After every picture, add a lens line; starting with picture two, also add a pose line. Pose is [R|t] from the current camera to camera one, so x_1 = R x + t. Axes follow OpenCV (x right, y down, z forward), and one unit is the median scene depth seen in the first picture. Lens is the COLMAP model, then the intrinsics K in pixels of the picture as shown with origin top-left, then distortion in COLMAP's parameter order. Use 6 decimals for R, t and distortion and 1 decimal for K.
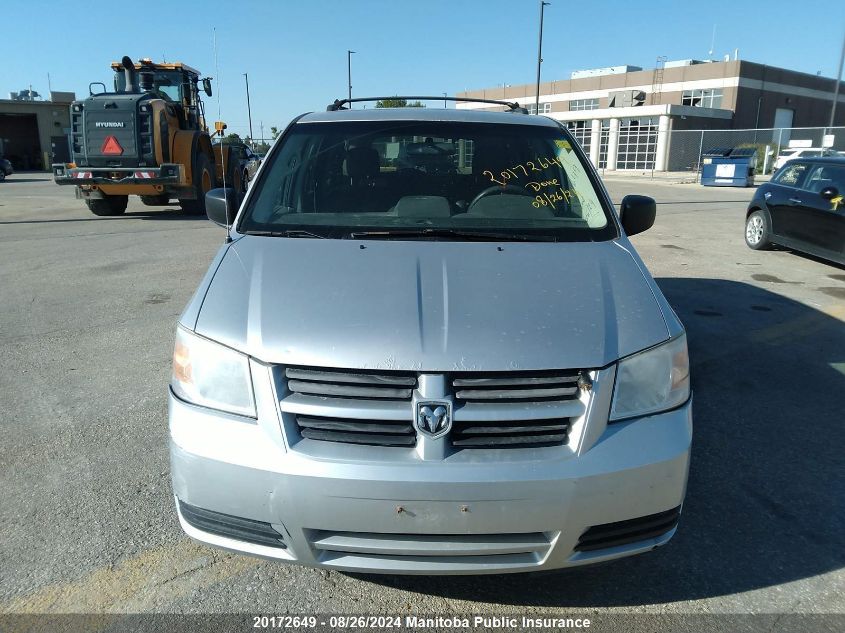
lens RADIAL K [[615.9, 0, 422.5], [0, 615.9, 316.5], [0, 0, 1]] dist [0.070718, -0.087378]
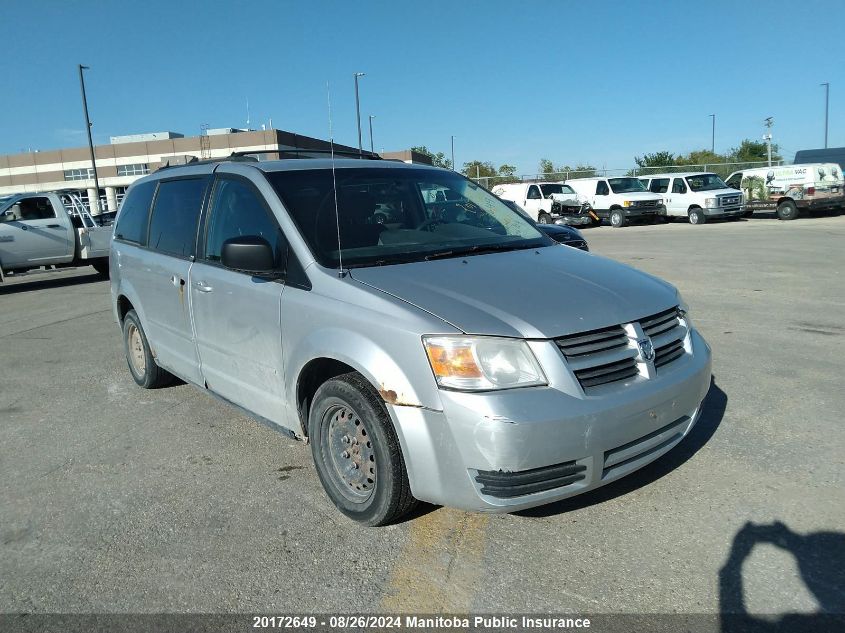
lens RADIAL K [[615.9, 0, 422.5], [0, 615.9, 316.5], [0, 0, 1]] dist [0.070718, -0.087378]
pose [[0.781607, -0.165316, 0.601466, -1.188304], [0.221865, 0.974865, -0.020368, -0.001230], [-0.582981, 0.149364, 0.798639, 0.118699]]
